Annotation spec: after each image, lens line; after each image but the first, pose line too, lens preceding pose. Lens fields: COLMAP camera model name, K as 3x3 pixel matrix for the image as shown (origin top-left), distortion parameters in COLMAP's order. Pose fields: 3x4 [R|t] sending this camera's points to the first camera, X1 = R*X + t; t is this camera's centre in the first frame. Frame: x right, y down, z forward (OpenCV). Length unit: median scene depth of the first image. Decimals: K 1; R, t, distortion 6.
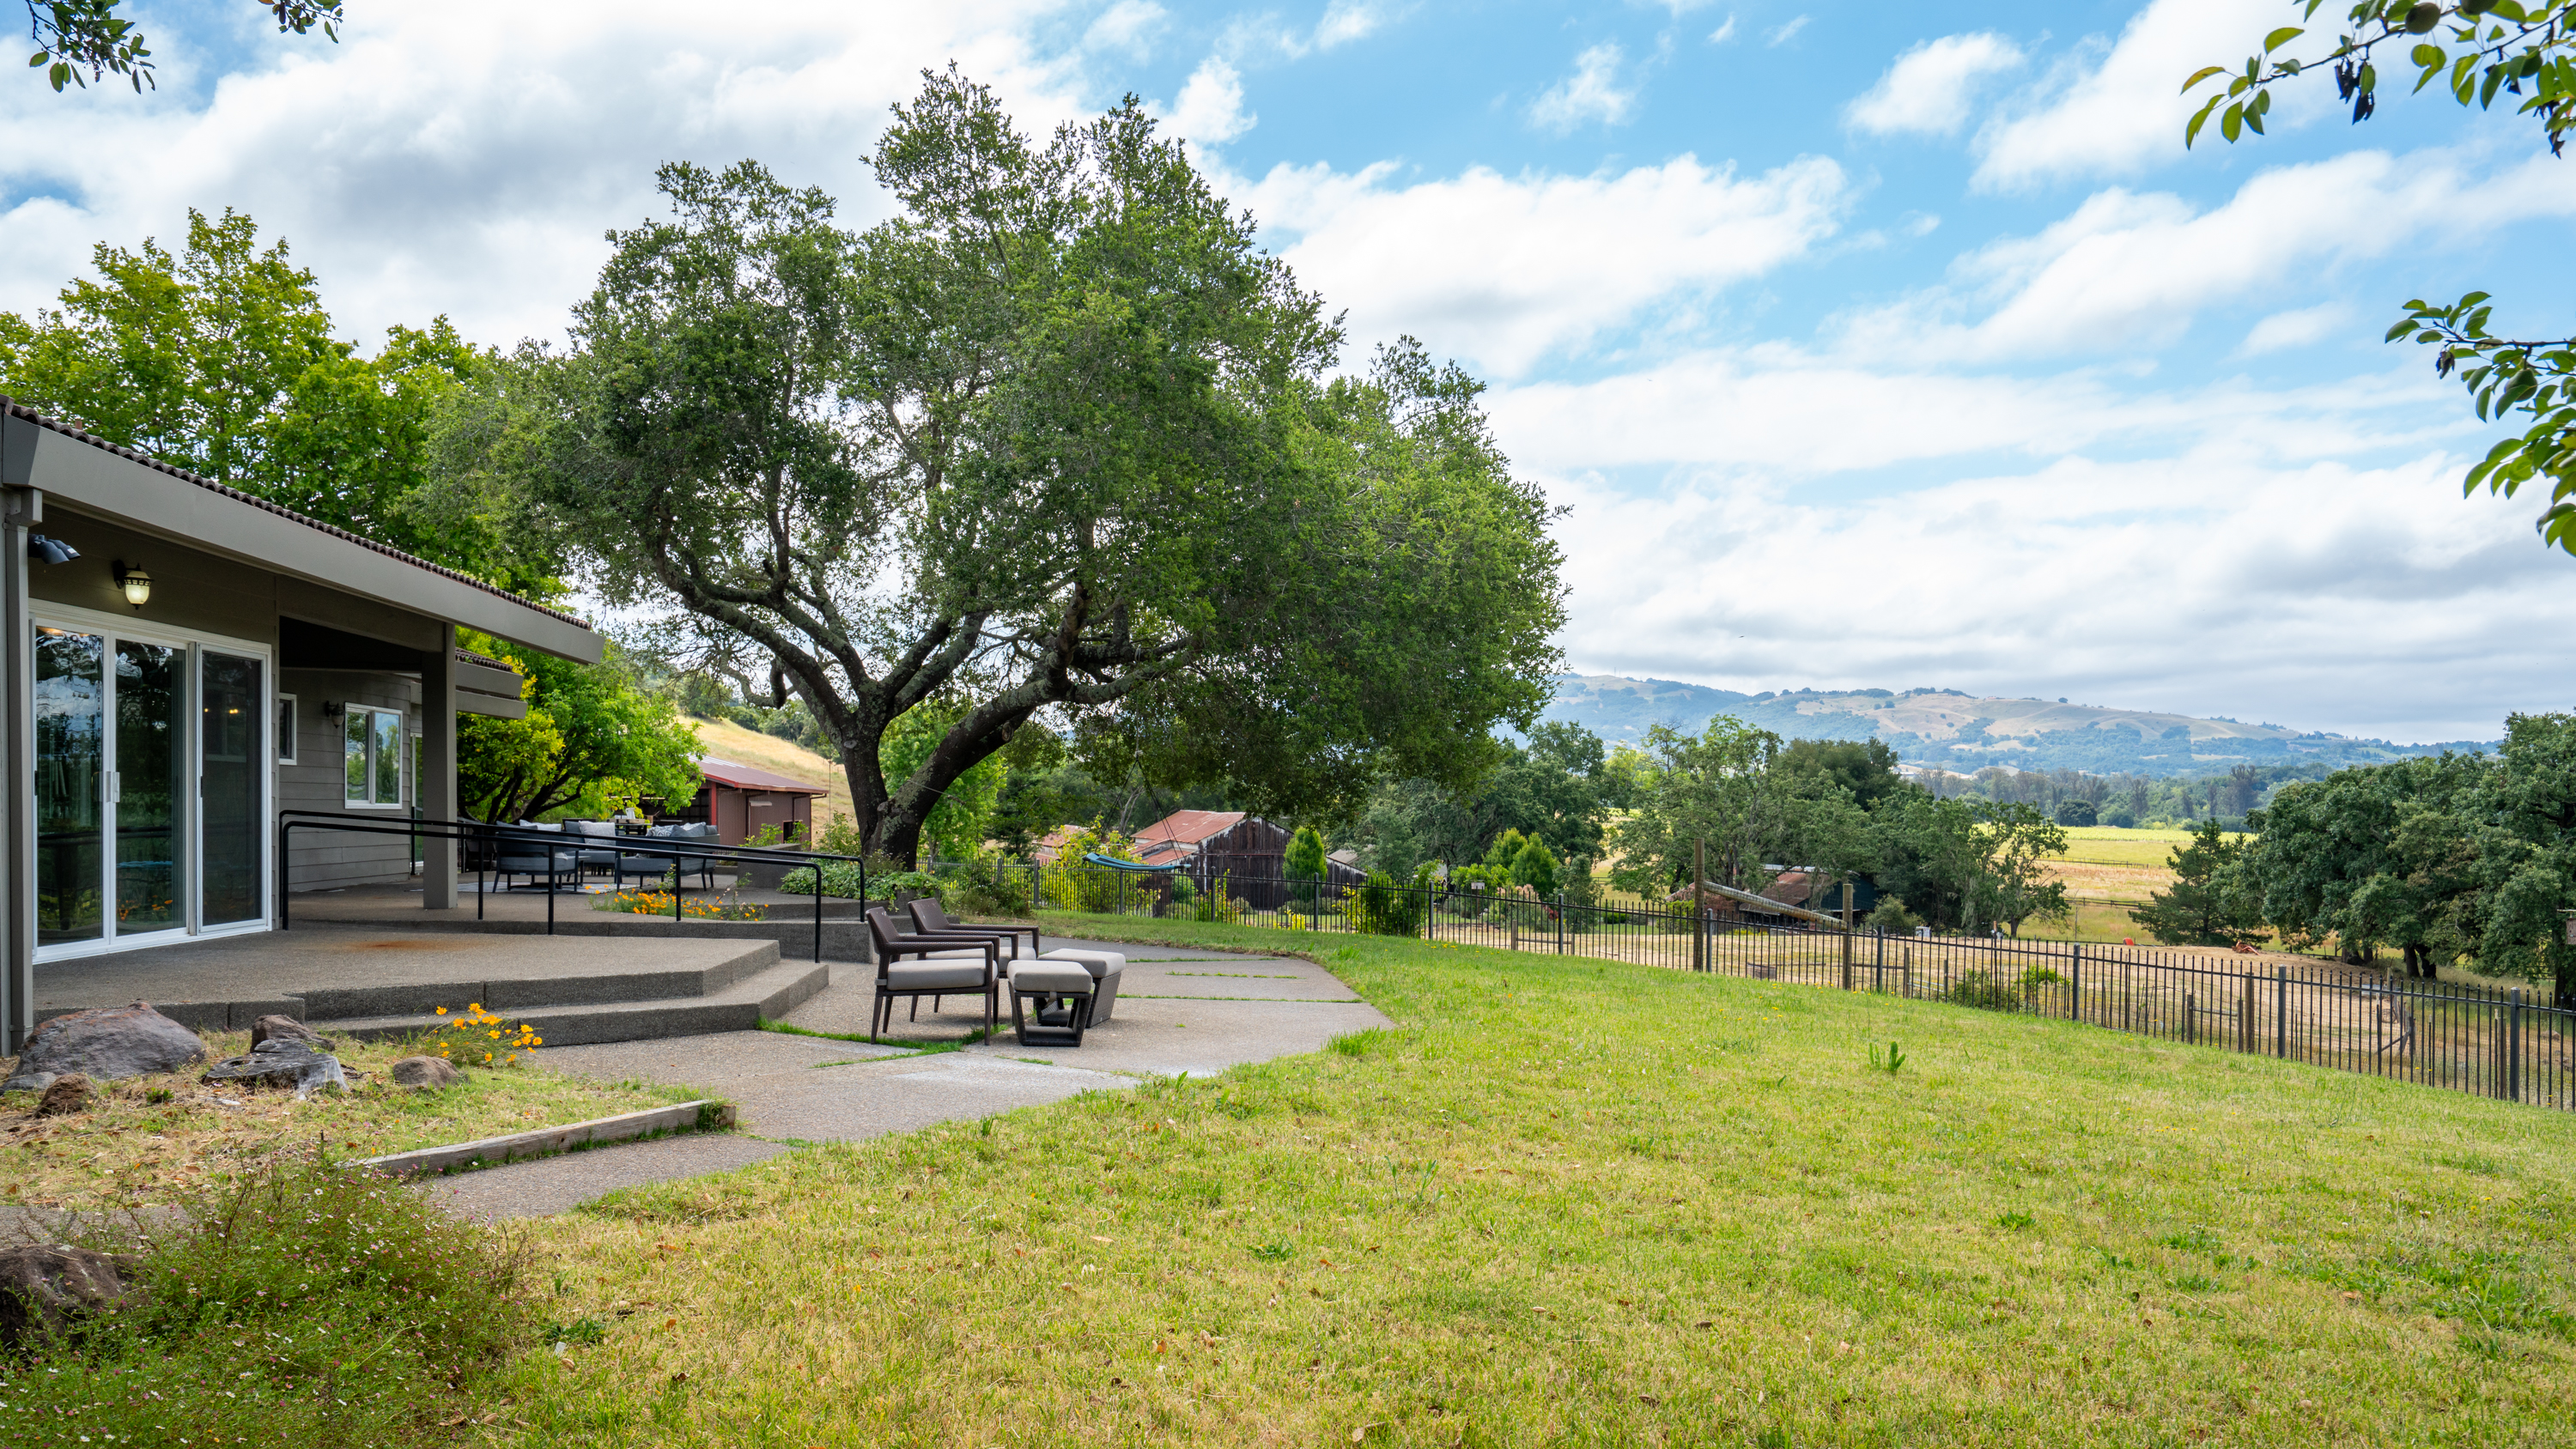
lens RADIAL K [[1936.9, 0, 1282.4], [0, 1936.9, 792.6], [0, 0, 1]] dist [-0.000017, 0.004917]
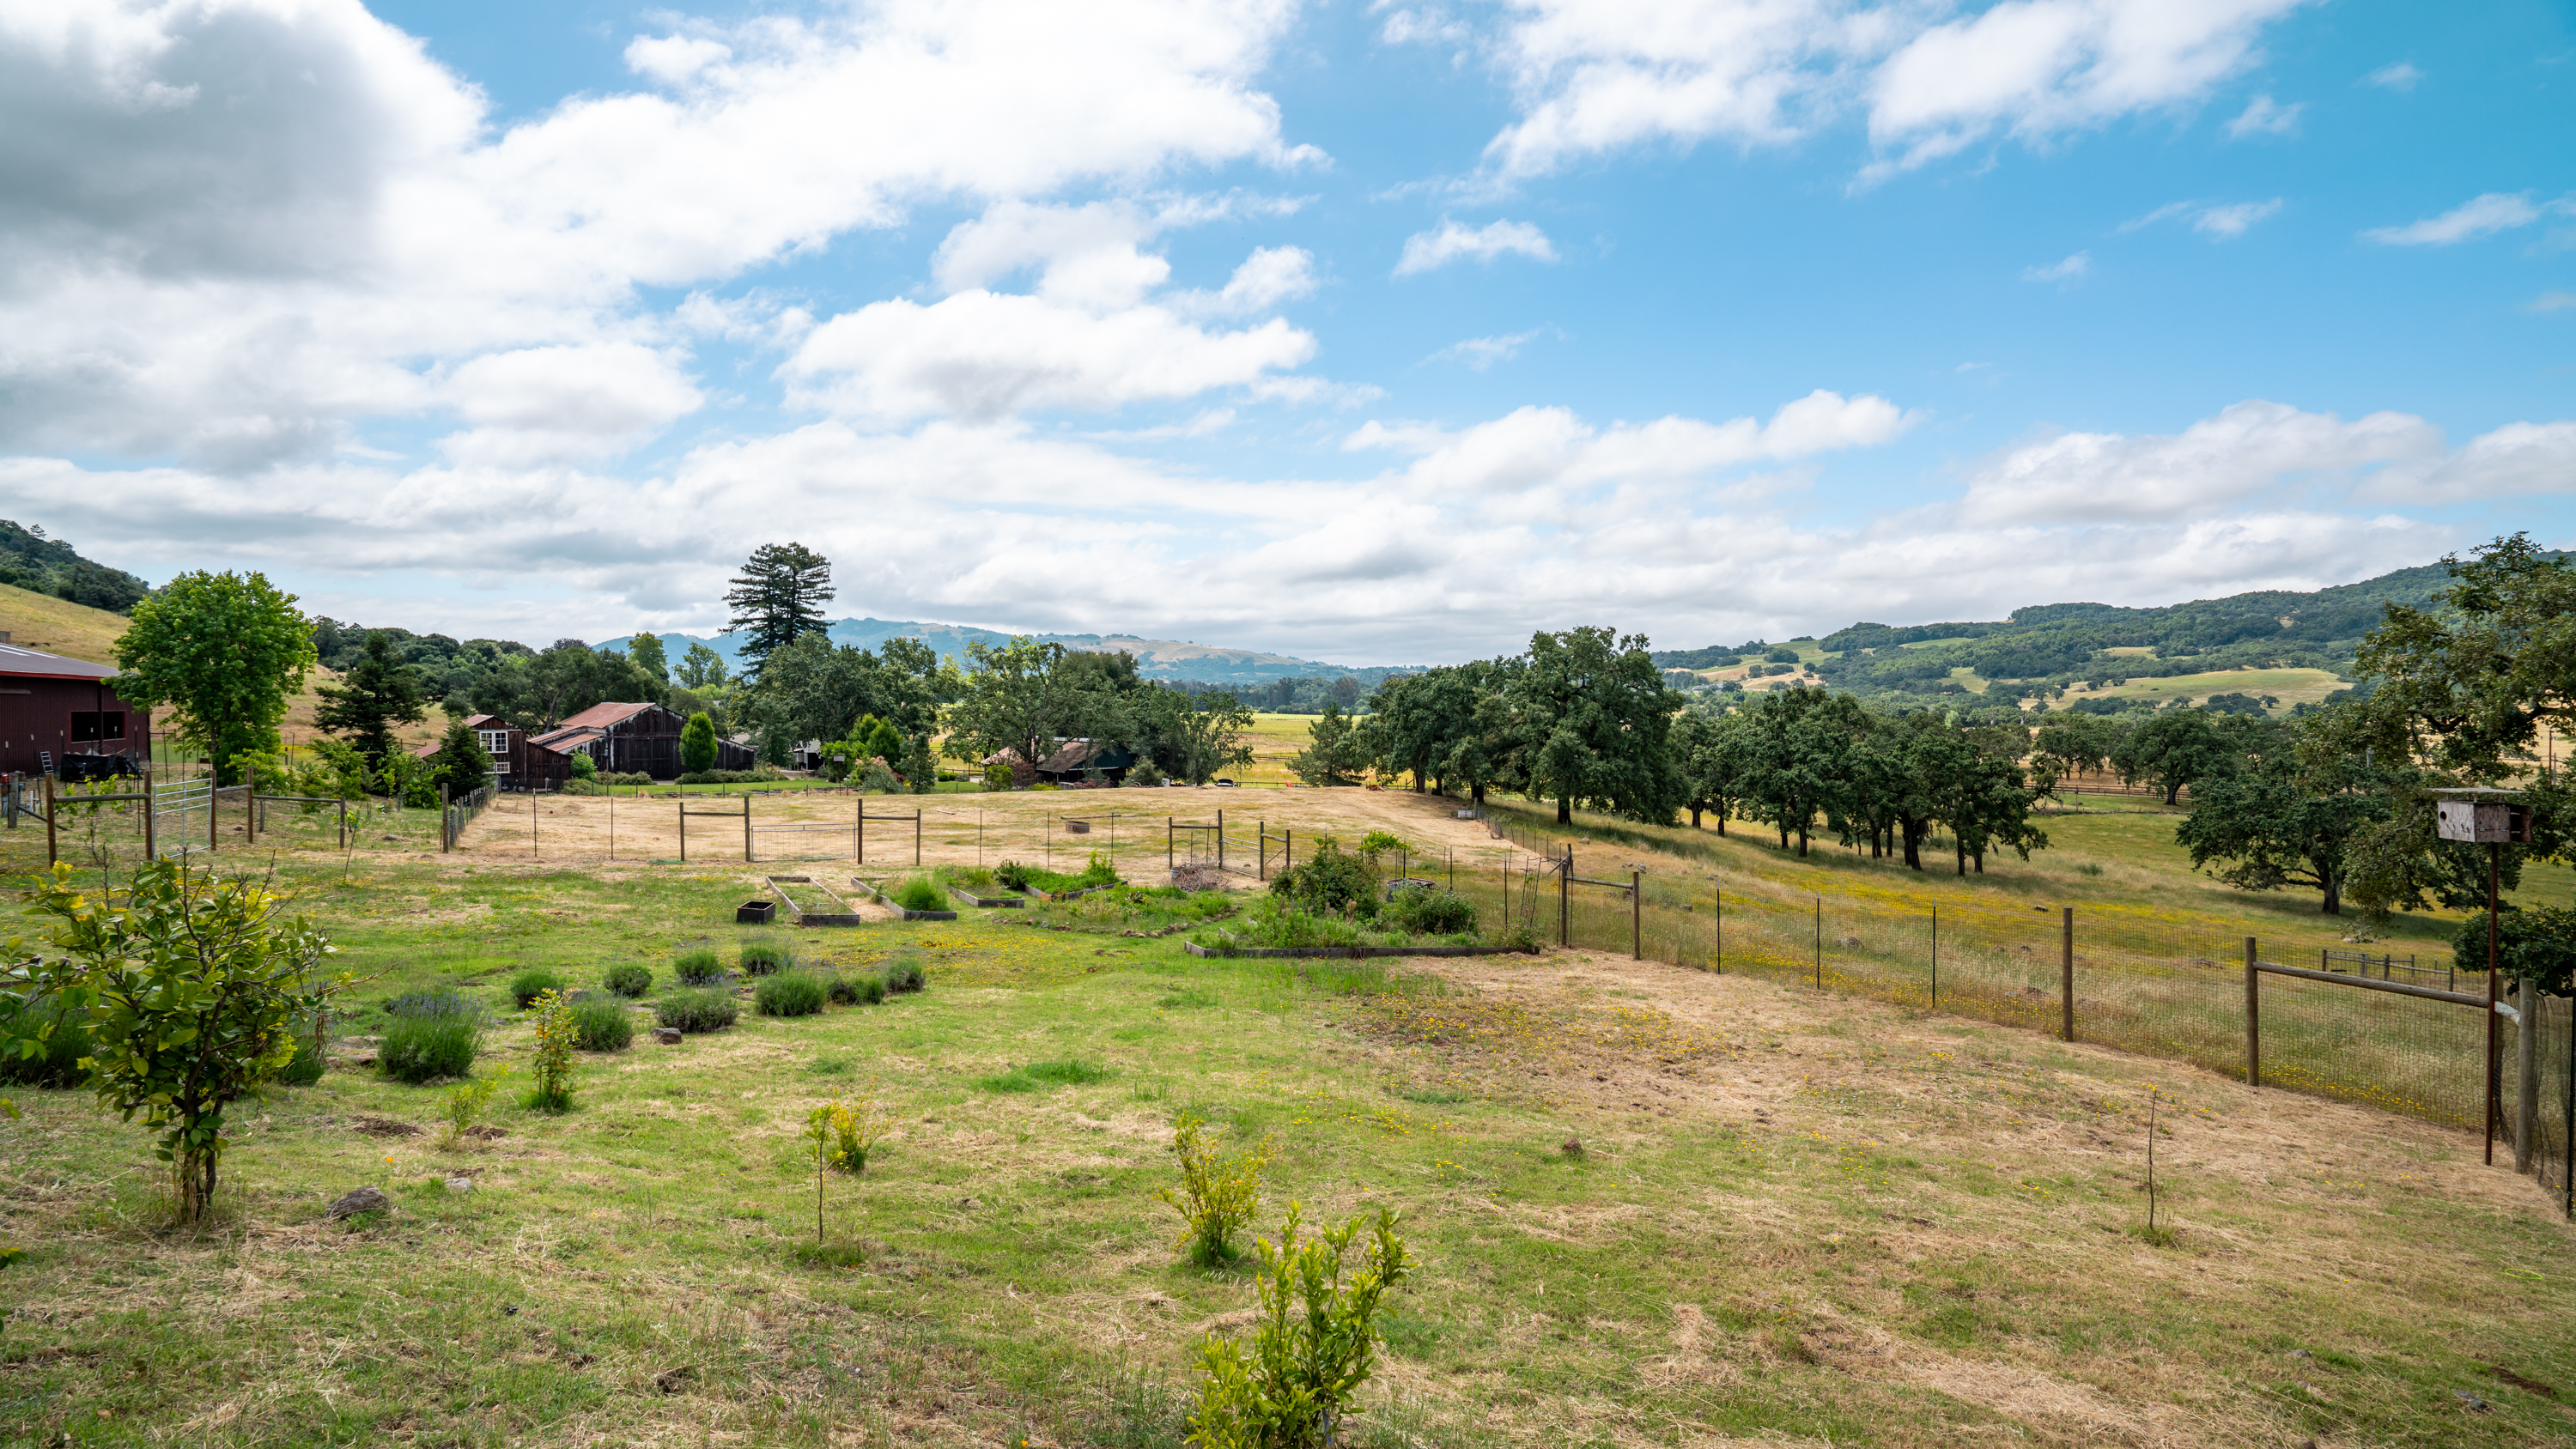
lens RADIAL K [[1200.2, 0, 1246.6], [0, 1200.2, 687.1], [0, 0, 1]] dist [-0.022754, 0.006521]
pose [[0.912644, -0.001481, 0.408752, 0.020608], [0.003379, 0.999987, -0.003922, 0.004657], [-0.408741, 0.004960, 0.912637, 0.151996]]
